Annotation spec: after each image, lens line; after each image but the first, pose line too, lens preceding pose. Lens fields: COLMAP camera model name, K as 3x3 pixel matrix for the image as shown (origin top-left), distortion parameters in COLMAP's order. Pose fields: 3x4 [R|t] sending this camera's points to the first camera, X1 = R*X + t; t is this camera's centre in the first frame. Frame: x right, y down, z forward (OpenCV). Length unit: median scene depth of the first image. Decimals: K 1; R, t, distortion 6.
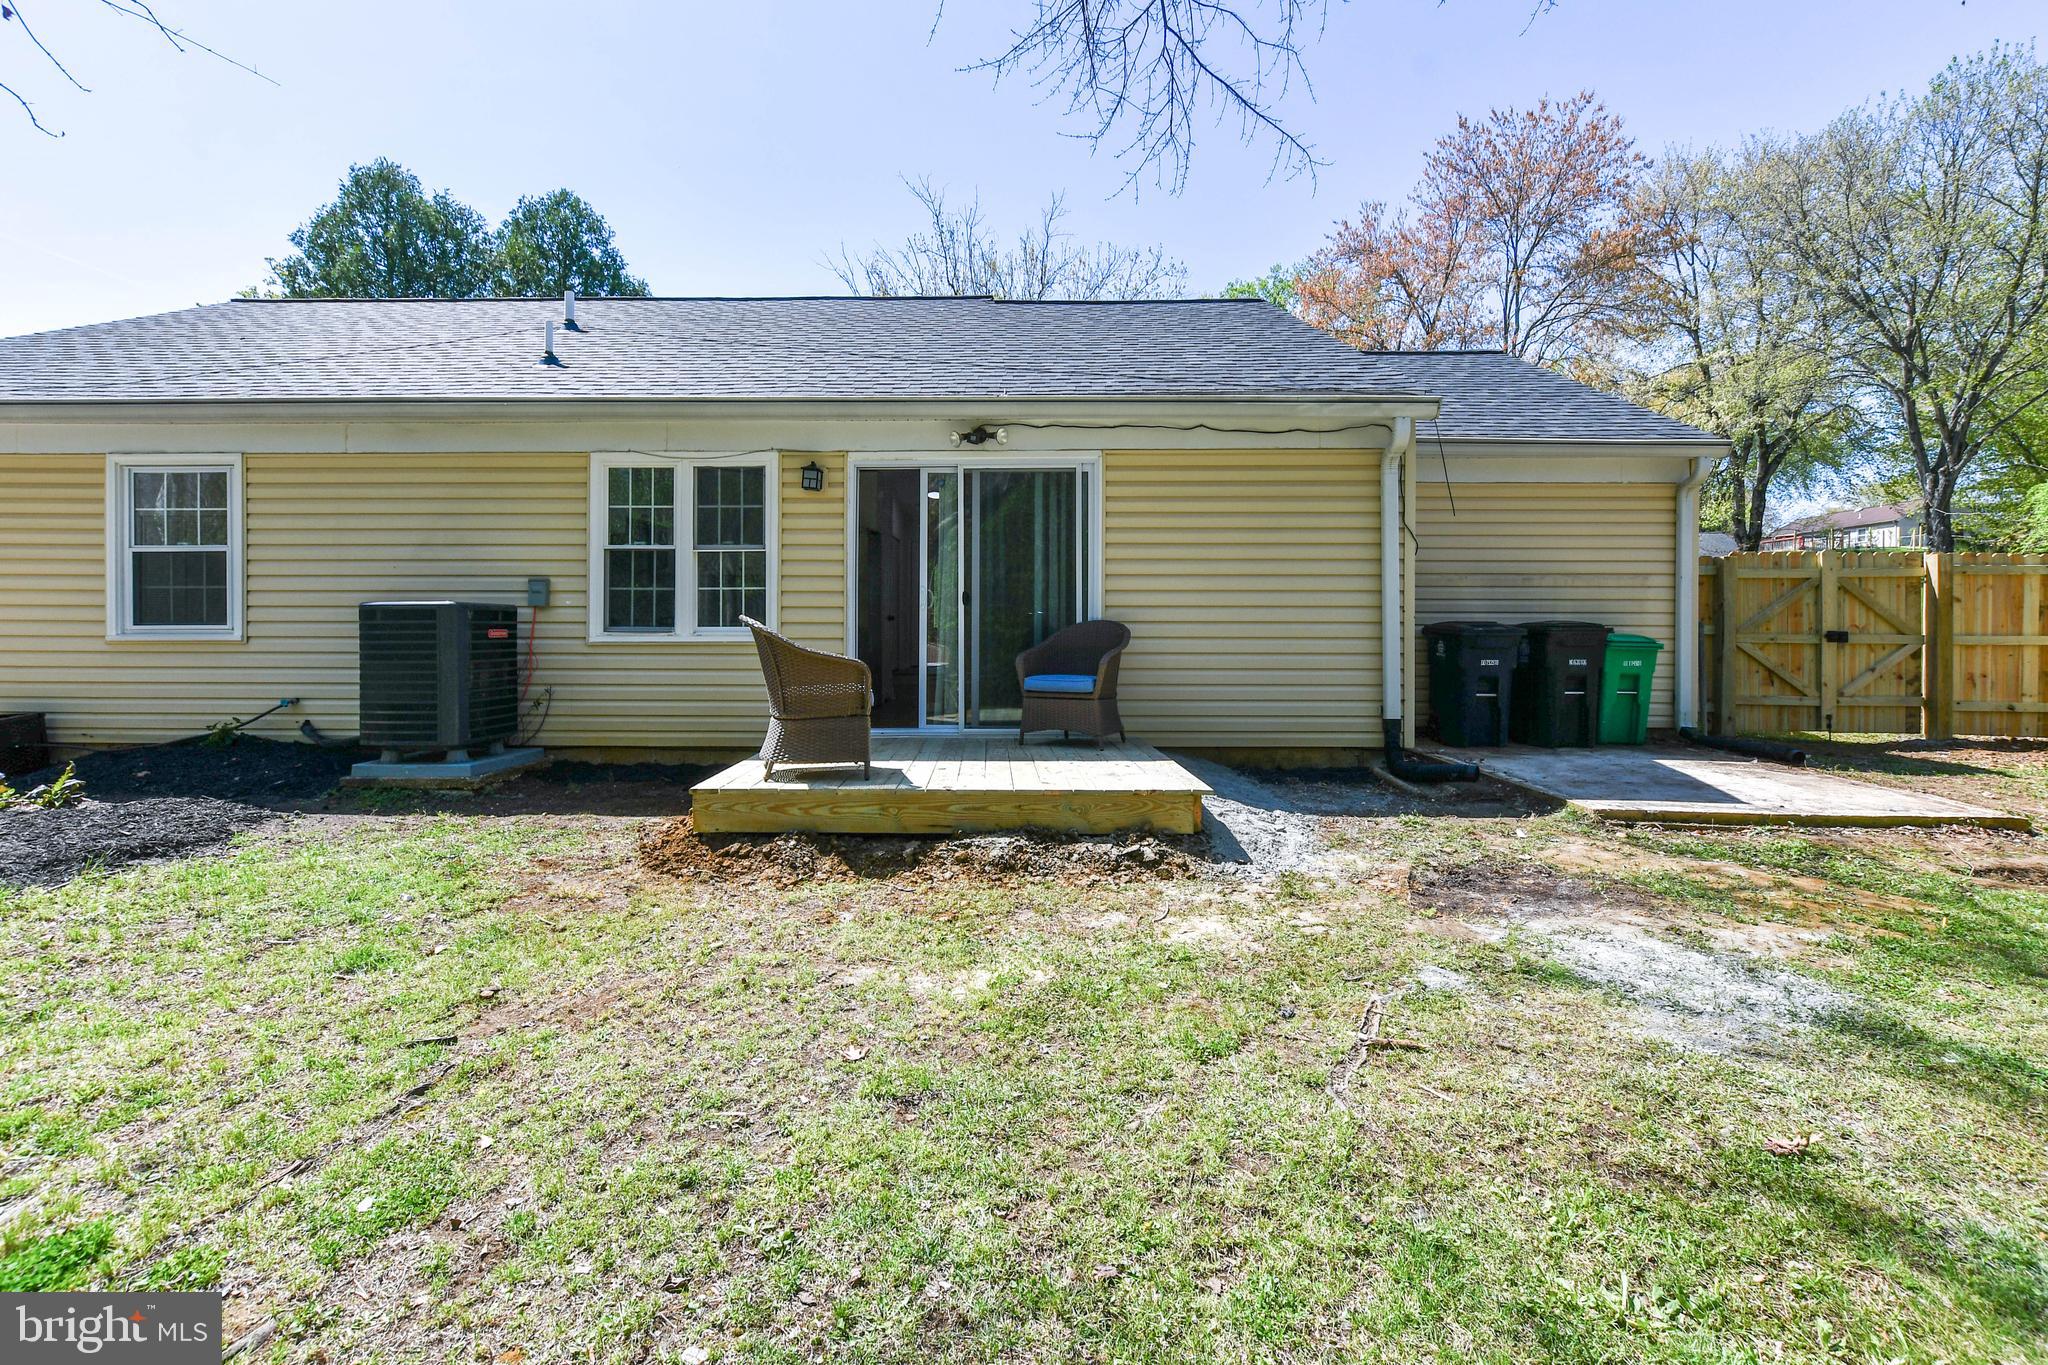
lens RADIAL K [[905.5, 0, 1021.2], [0, 905.5, 638.7], [0, 0, 1]] dist [-0.012328, -0.000075]
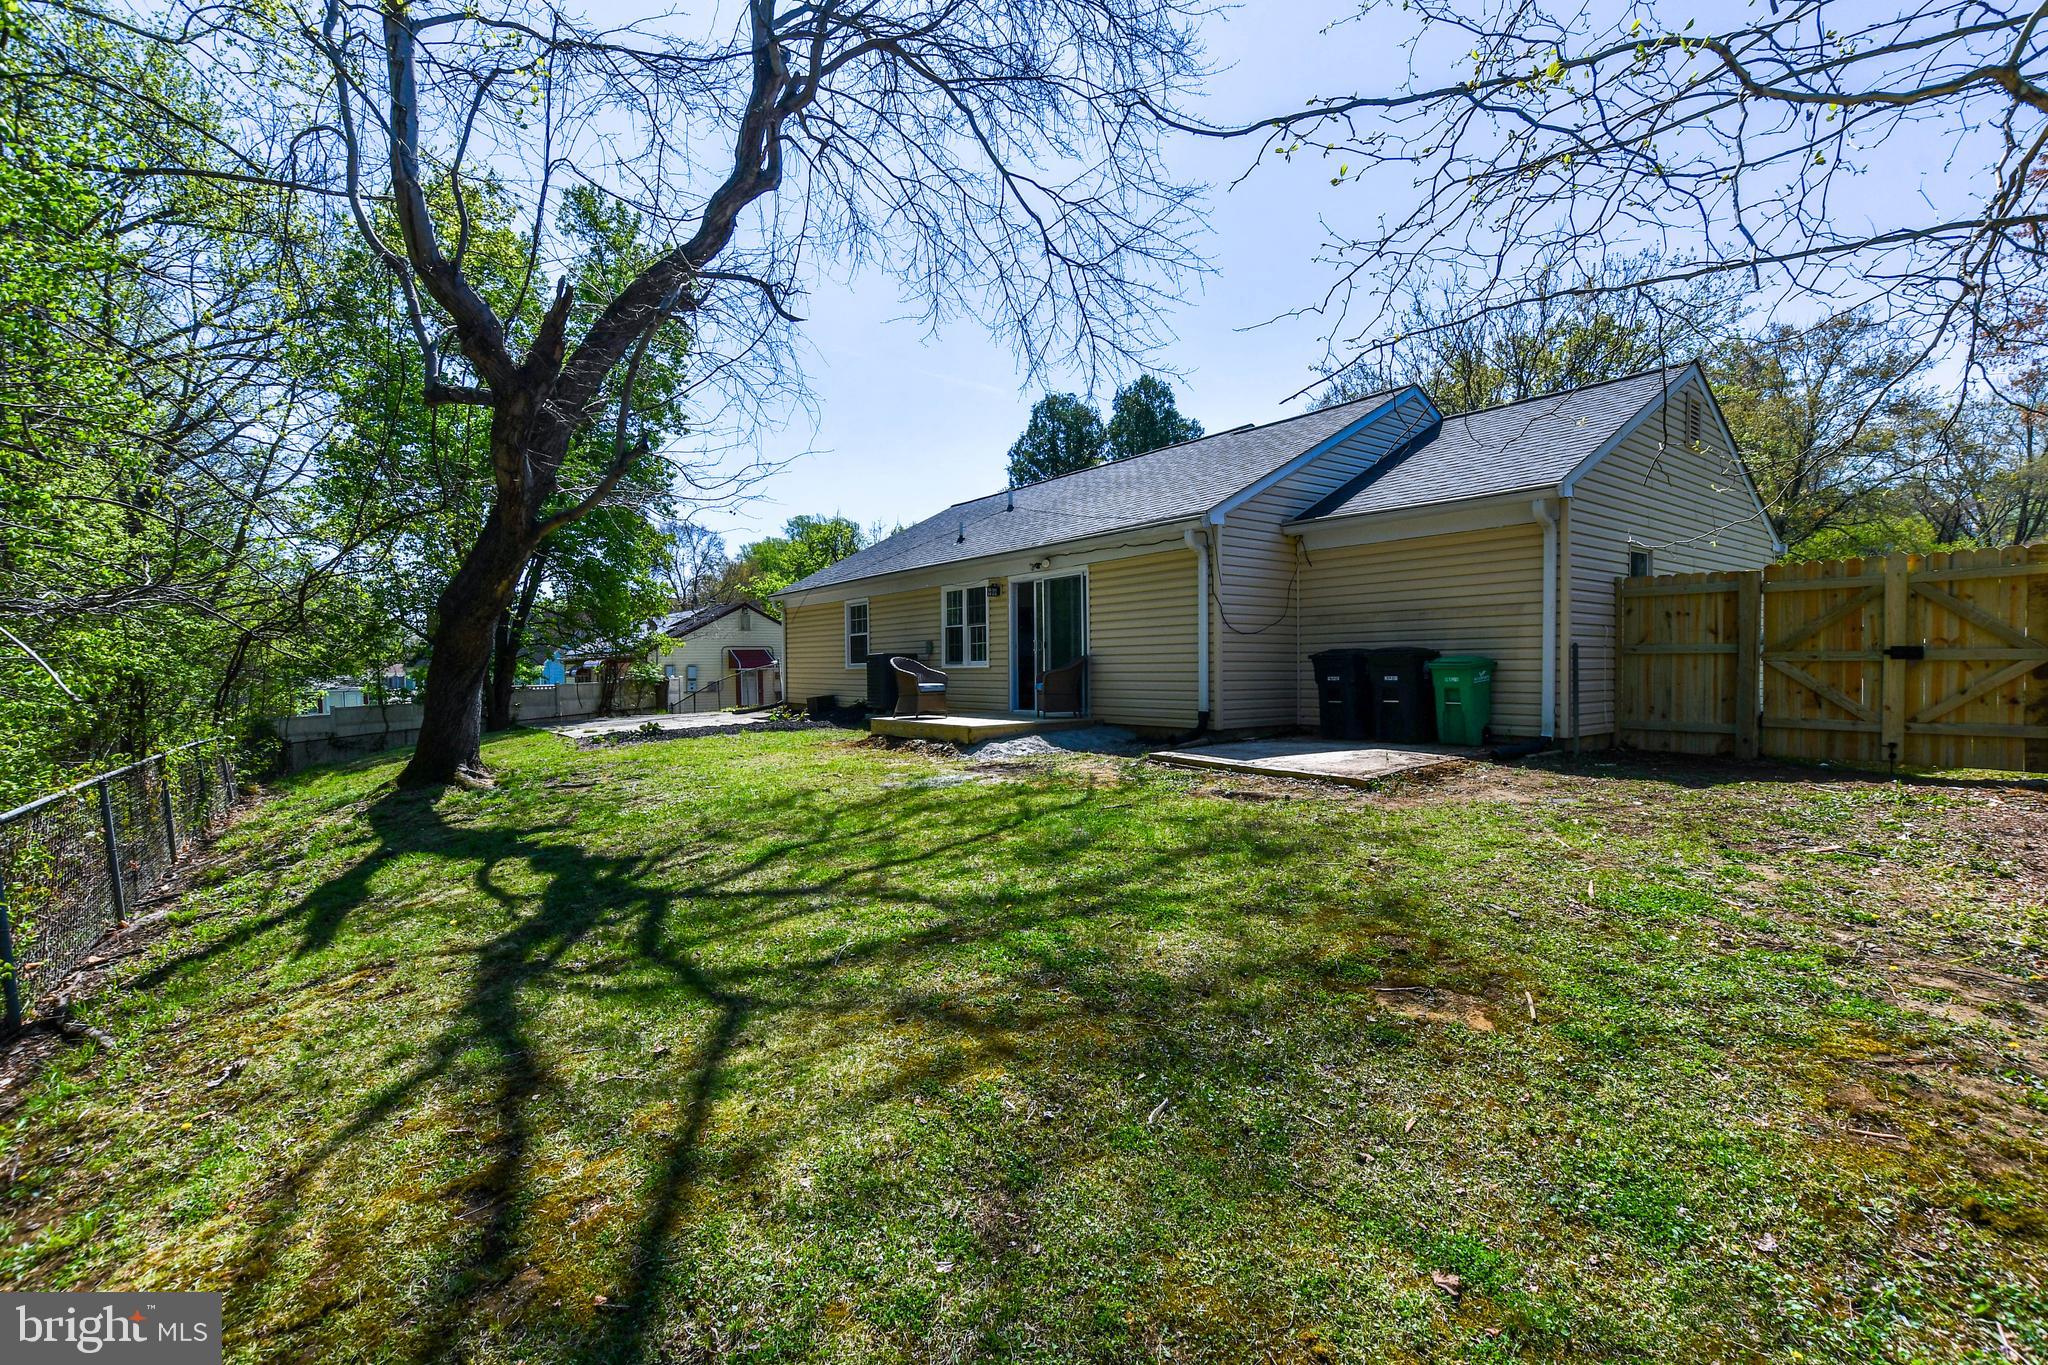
lens RADIAL K [[898.4, 0, 1030.5], [0, 898.4, 672.0], [0, 0, 1]] dist [-0.015677, 0.000032]
pose [[0.619104, -0.004306, -0.785297, 1.476950], [0.005471, 0.999984, -0.001170, 0.017560], [0.785290, -0.003572, 0.619118, -0.253916]]
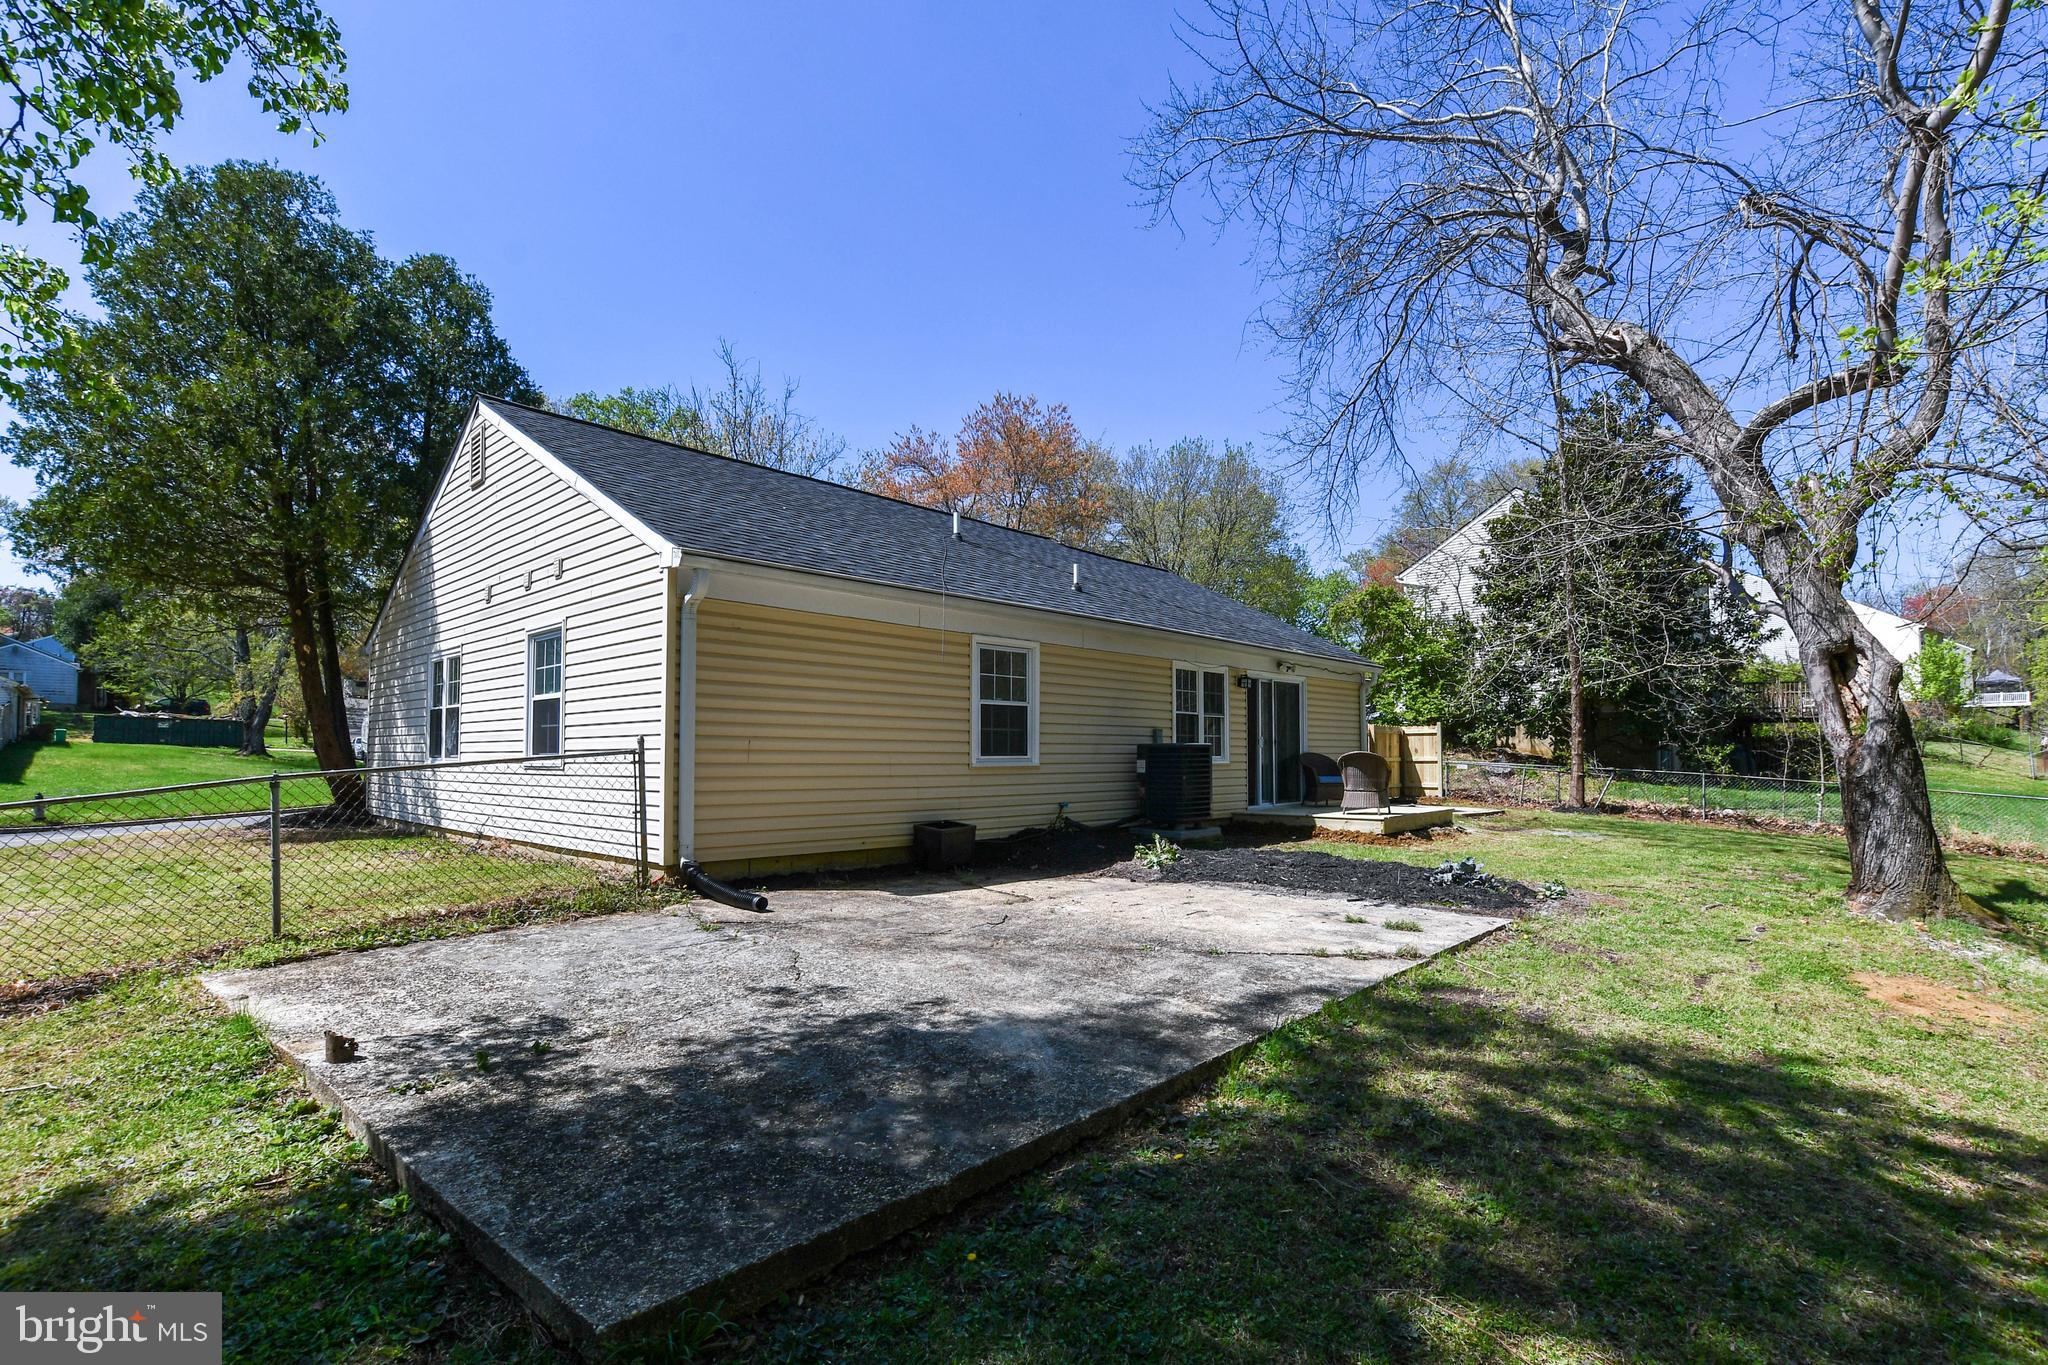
lens RADIAL K [[931.7, 0, 1031.9], [0, 931.7, 736.9], [0, 0, 1]] dist [-0.007288, 0.005545]
pose [[0.683192, 0.012886, 0.730125, -2.025229], [0.010166, 0.999580, -0.027154, -0.004066], [-0.730168, 0.025974, 0.682774, -0.067291]]
